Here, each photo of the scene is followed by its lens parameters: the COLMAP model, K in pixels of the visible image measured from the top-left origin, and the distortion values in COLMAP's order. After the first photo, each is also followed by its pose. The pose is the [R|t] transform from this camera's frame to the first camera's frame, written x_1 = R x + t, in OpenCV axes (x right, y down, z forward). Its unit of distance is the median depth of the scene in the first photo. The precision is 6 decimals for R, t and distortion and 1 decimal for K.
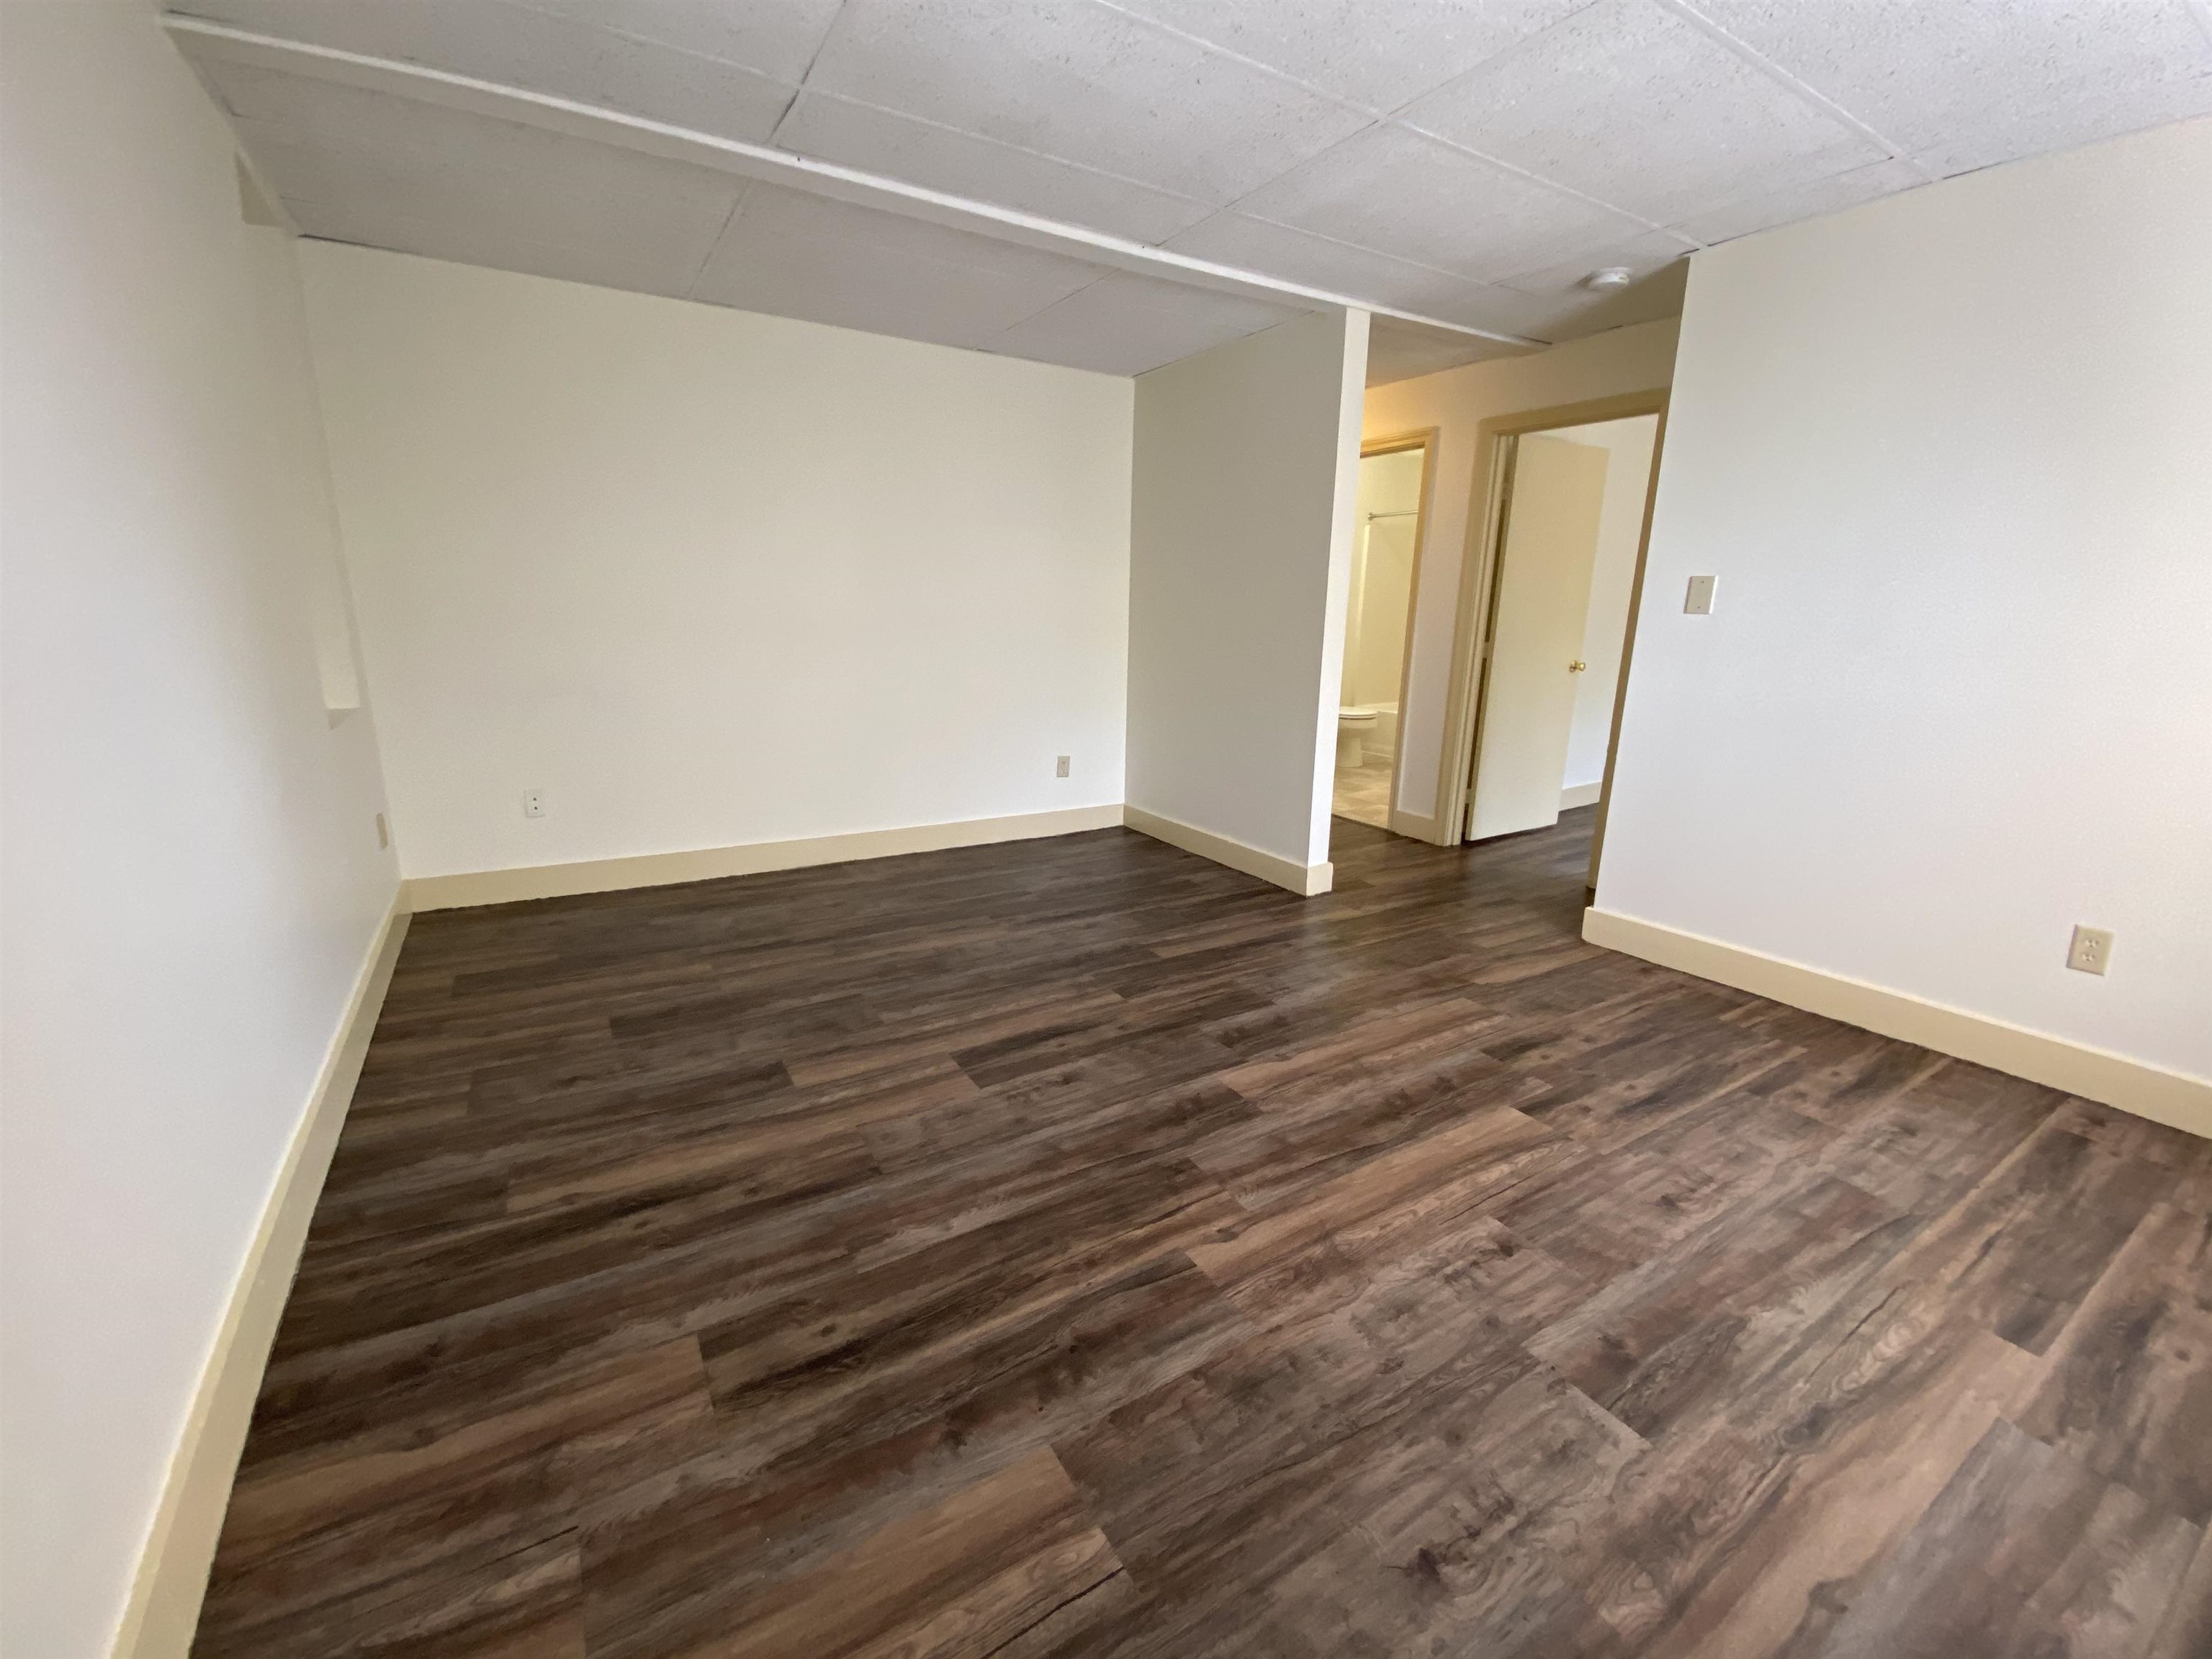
lens RADIAL K [[881.9, 0, 1101.1], [0, 881.9, 834.2], [0, 0, 1]] dist [0.029954, -0.026221]
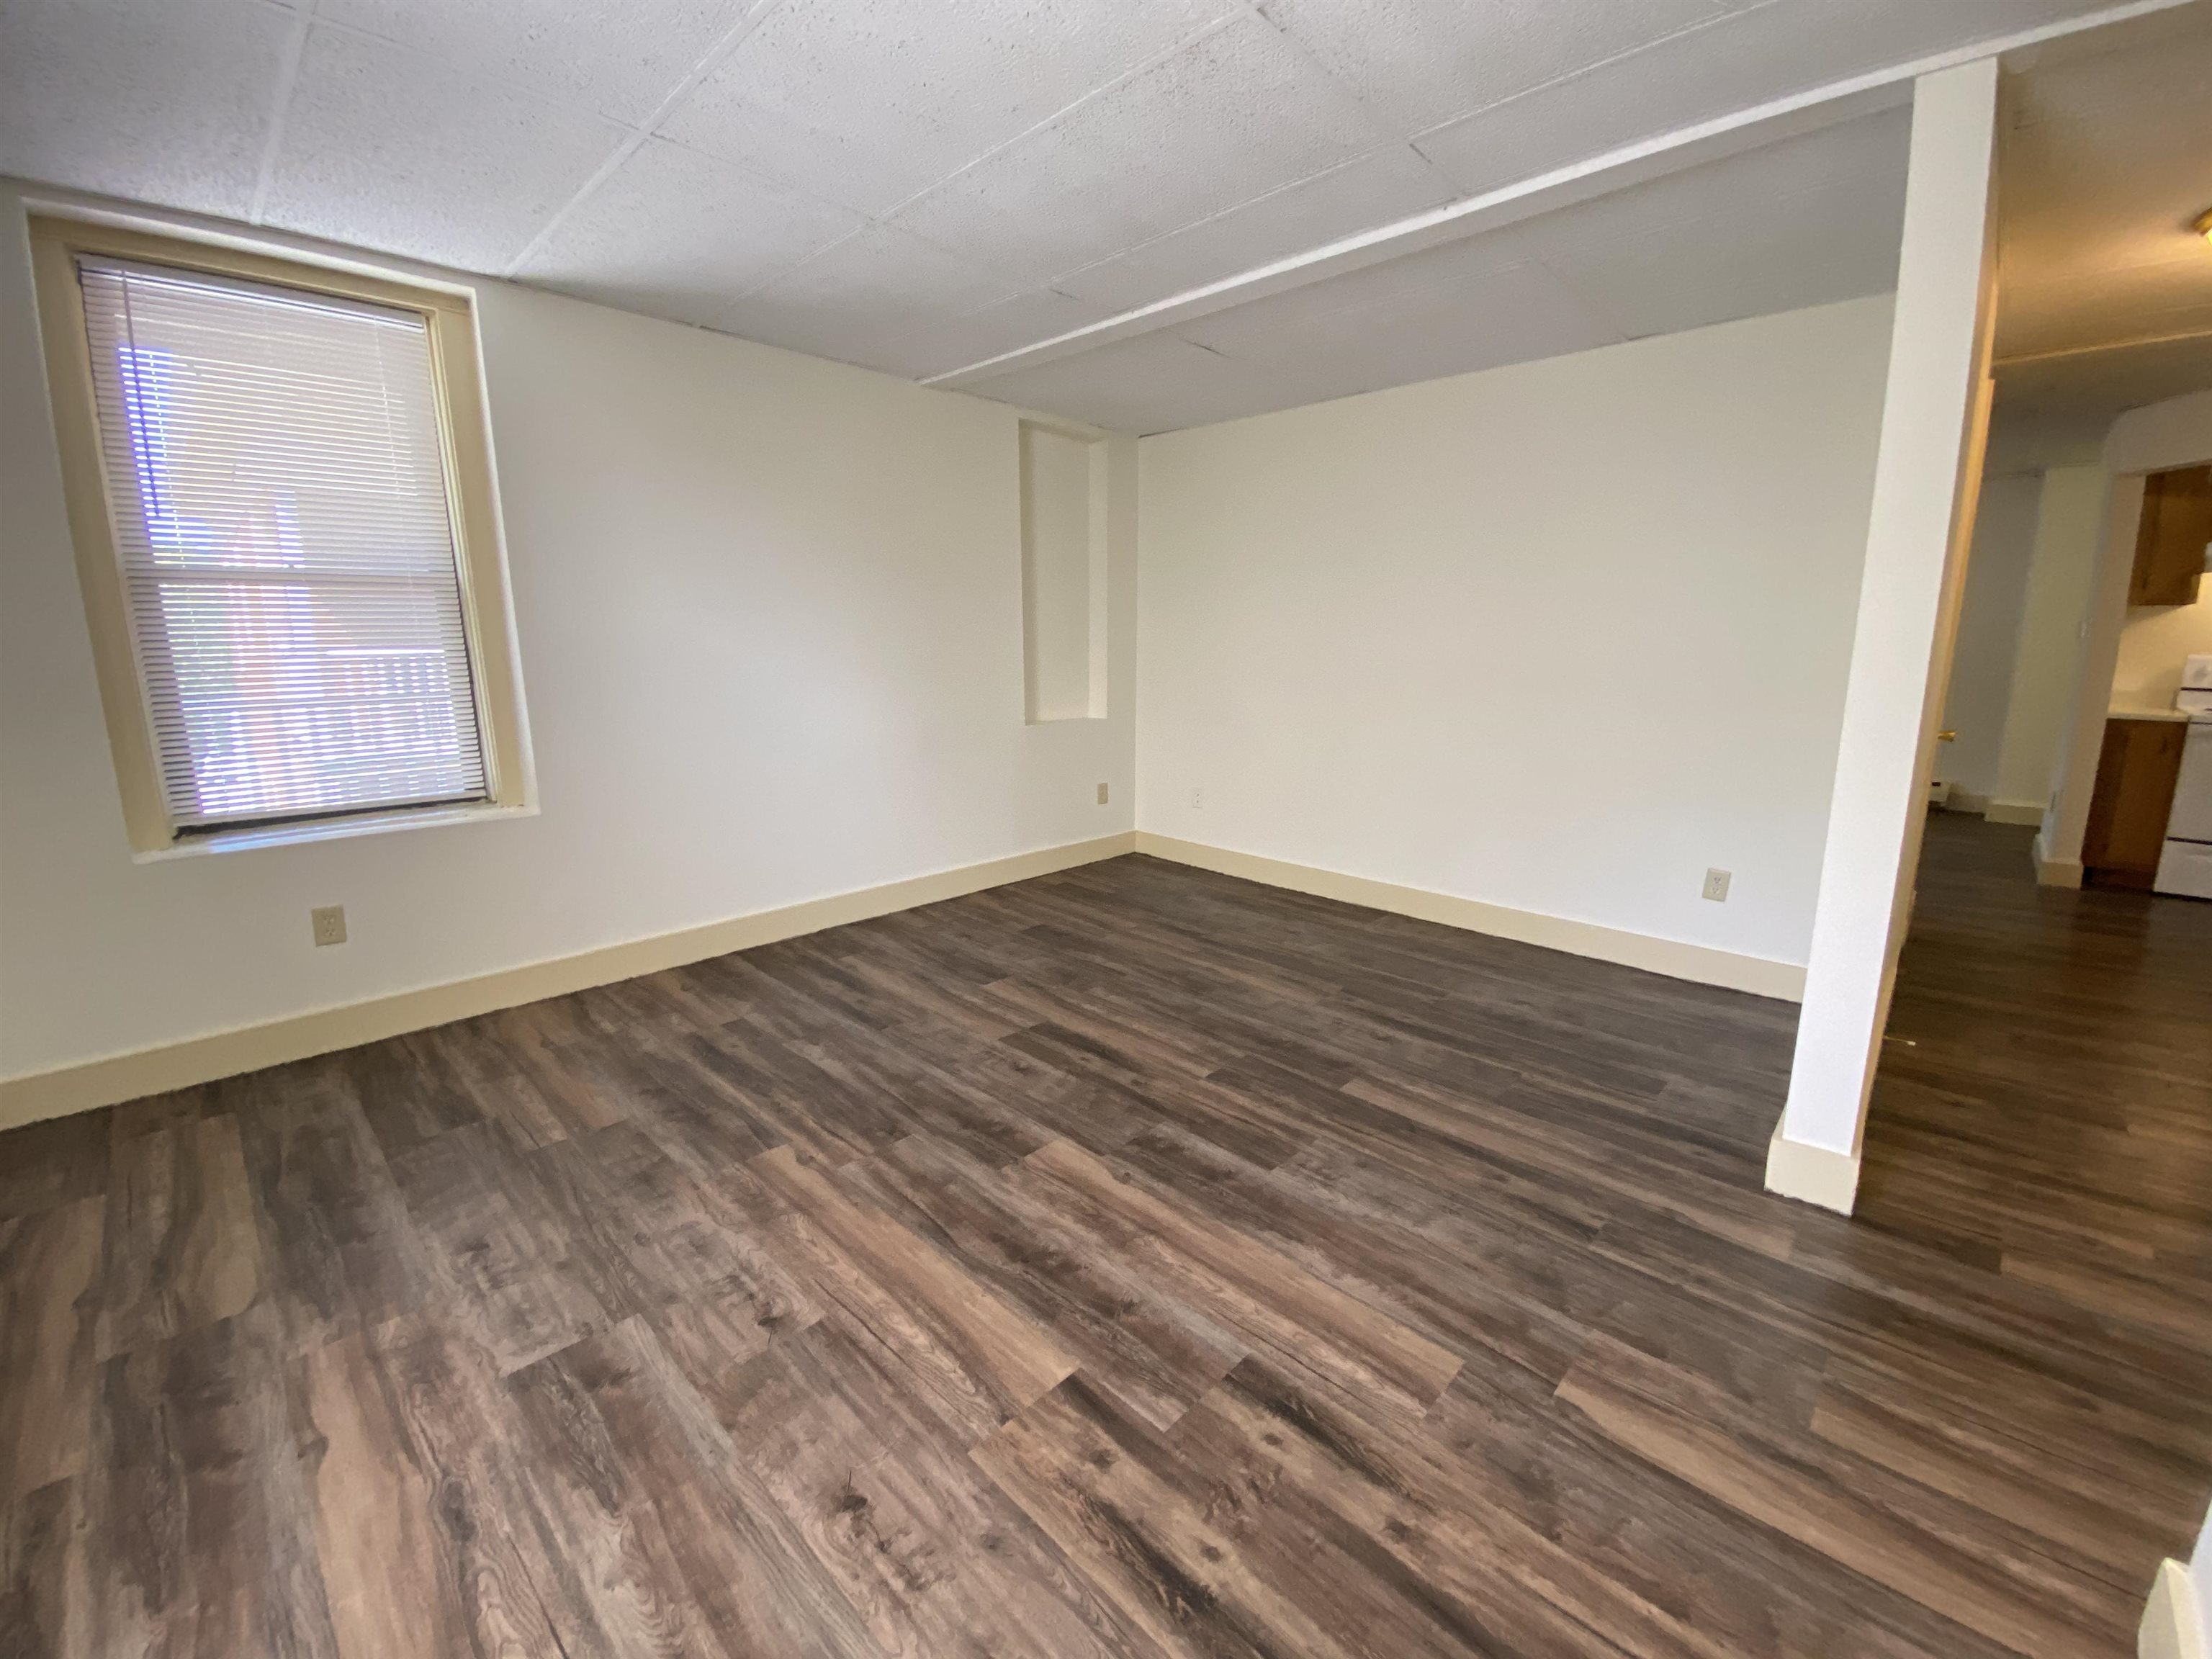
lens RADIAL K [[898.4, 0, 1096.3], [0, 898.4, 820.7], [0, 0, 1]] dist [0.041317, -0.032523]
pose [[0.250263, 0.169617, -0.953204, 1.052387], [-0.244256, 0.963749, 0.107364, -0.175602], [0.936860, 0.205957, 0.282621, 0.727965]]
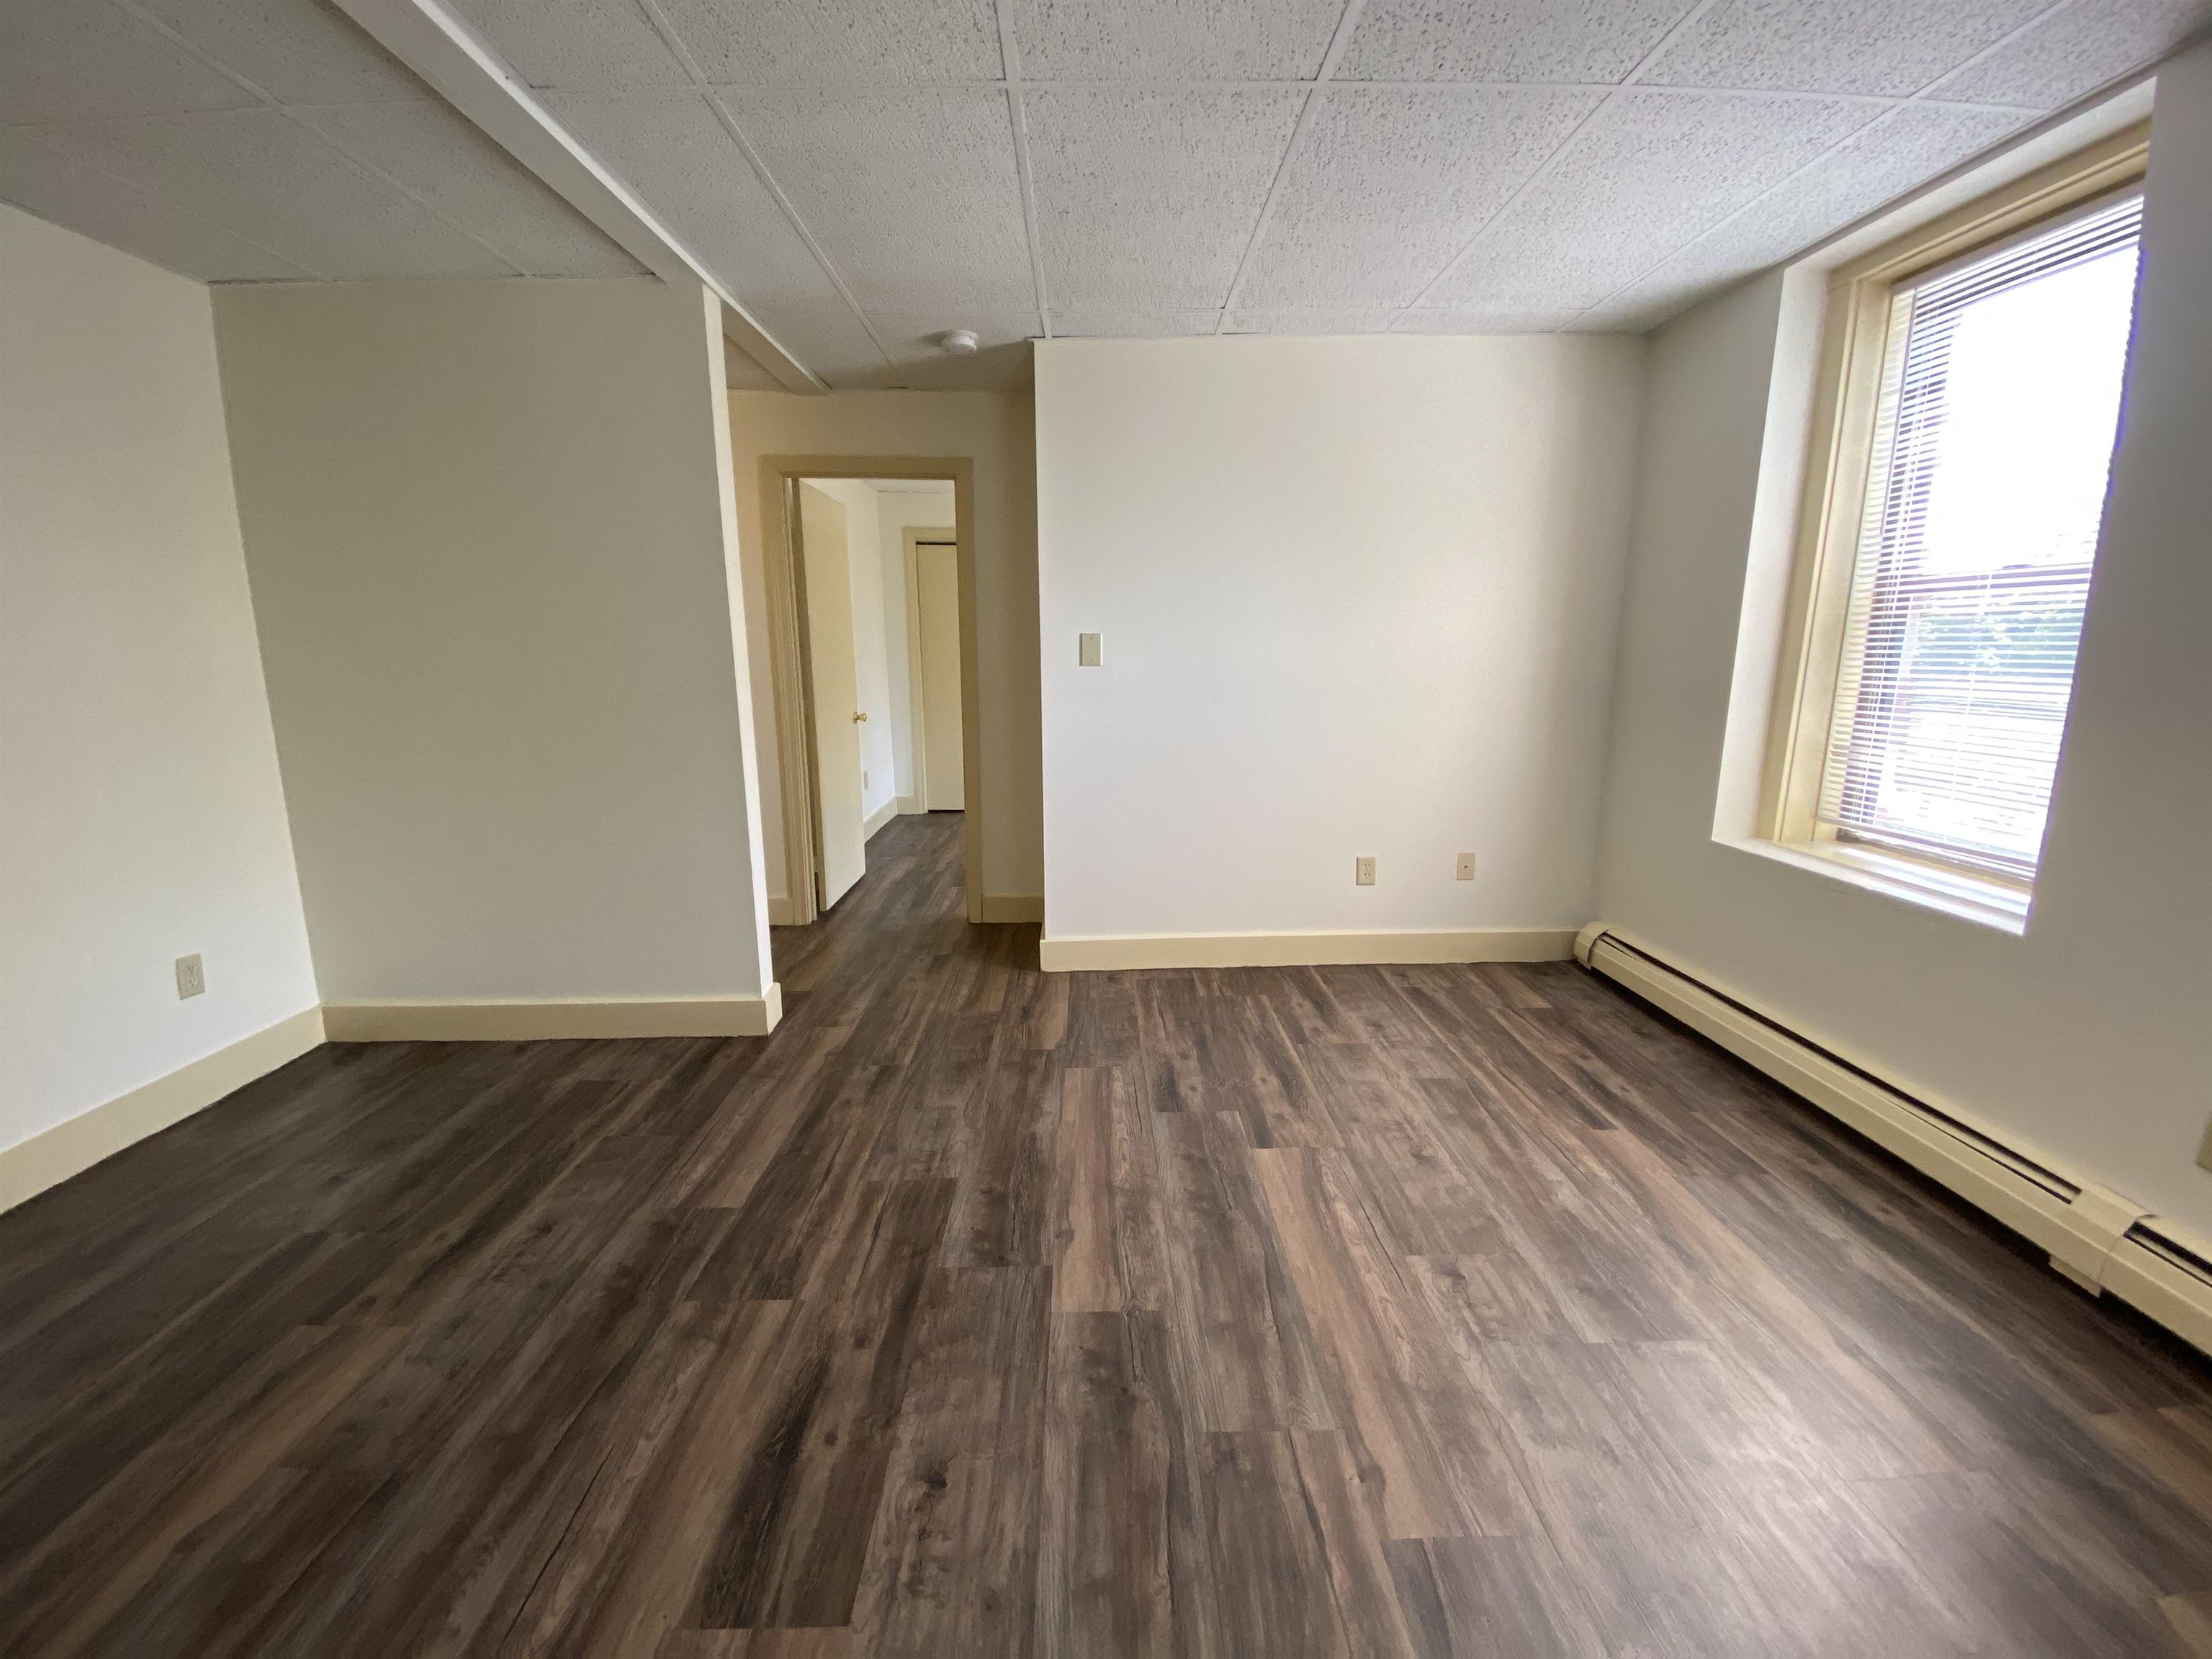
lens RADIAL K [[898.4, 0, 1096.3], [0, 898.4, 820.7], [0, 0, 1]] dist [0.041317, -0.032523]
pose [[0.506504, -0.179714, 0.843301, -0.431304], [0.229399, 0.970875, 0.069120, -0.169495], [-0.831162, 0.158443, 0.532978, 0.538229]]
